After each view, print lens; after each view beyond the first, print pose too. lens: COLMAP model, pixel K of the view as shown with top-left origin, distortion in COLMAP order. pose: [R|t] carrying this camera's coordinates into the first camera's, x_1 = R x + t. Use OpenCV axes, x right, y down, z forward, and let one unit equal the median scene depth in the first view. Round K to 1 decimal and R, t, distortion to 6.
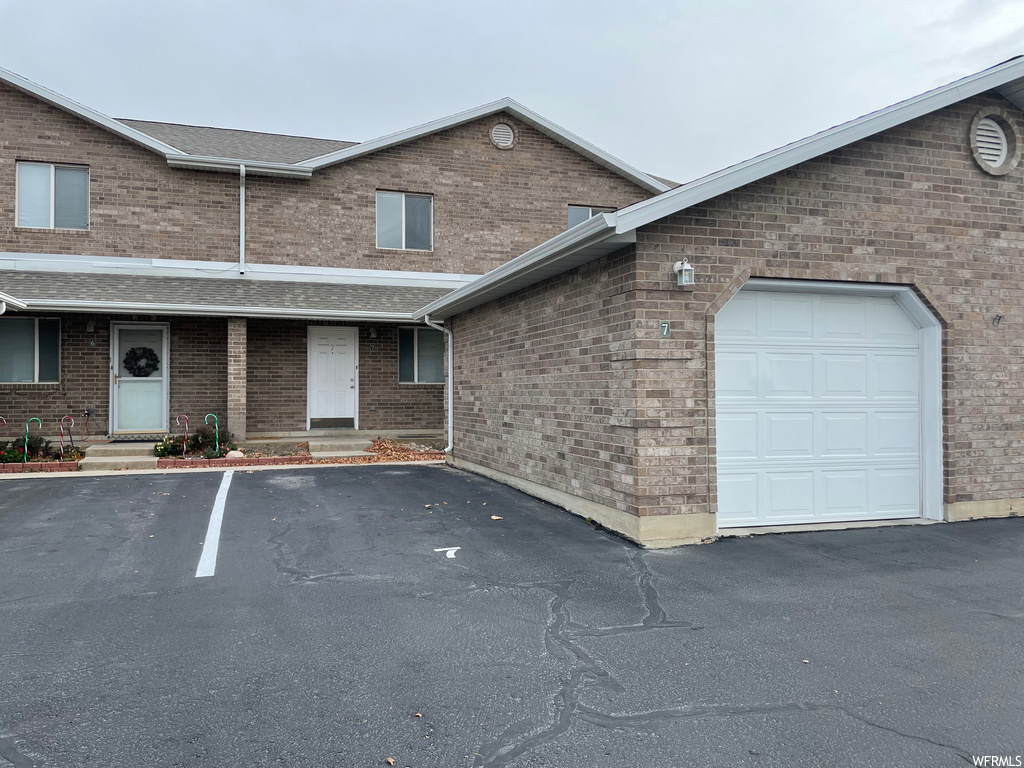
lens RADIAL K [[778.9, 0, 516.4], [0, 778.9, 384.2], [0, 0, 1]] dist [0.079729, -0.111785]
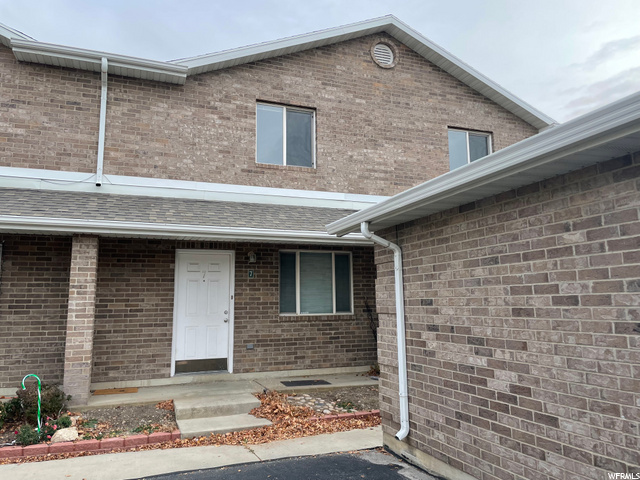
lens RADIAL K [[486.8, 0, 319.0], [0, 486.8, 235.6], [0, 0, 1]] dist [0.079729, -0.111785]
pose [[0.998964, -0.002534, 0.045428, -0.136505], [0.008382, 0.991608, -0.129011, -0.019293], [-0.044720, 0.129259, 0.990602, 0.468301]]
